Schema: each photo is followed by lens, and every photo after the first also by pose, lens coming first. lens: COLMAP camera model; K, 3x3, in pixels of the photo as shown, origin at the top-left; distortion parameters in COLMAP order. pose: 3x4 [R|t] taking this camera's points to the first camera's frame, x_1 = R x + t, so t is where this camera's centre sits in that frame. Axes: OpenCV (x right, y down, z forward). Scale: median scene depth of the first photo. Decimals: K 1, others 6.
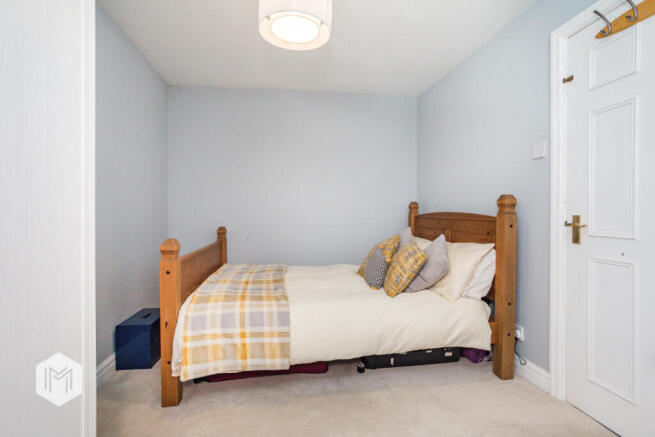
lens RADIAL K [[311.2, 0, 327.8], [0, 311.2, 216.3], [0, 0, 1]] dist [-0.002825, -0.000363]
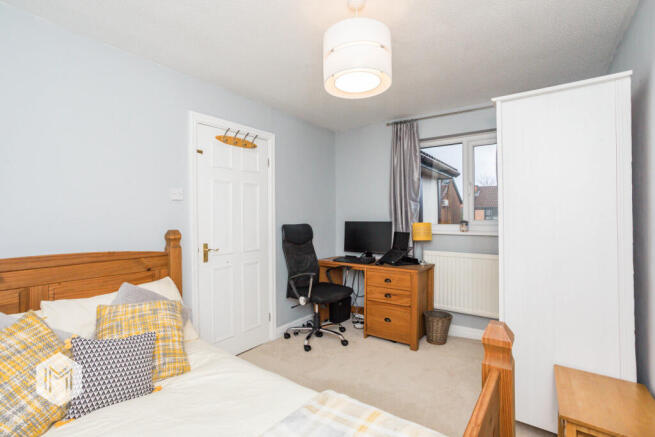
lens RADIAL K [[311.2, 0, 327.9], [0, 311.2, 217.0], [0, 0, 1]] dist [-0.002825, -0.000363]
pose [[-0.708014, -0.003396, 0.706190, -0.593192], [0.006258, 0.999919, 0.011082, -0.123394], [-0.706171, 0.012266, -0.707935, 1.381715]]
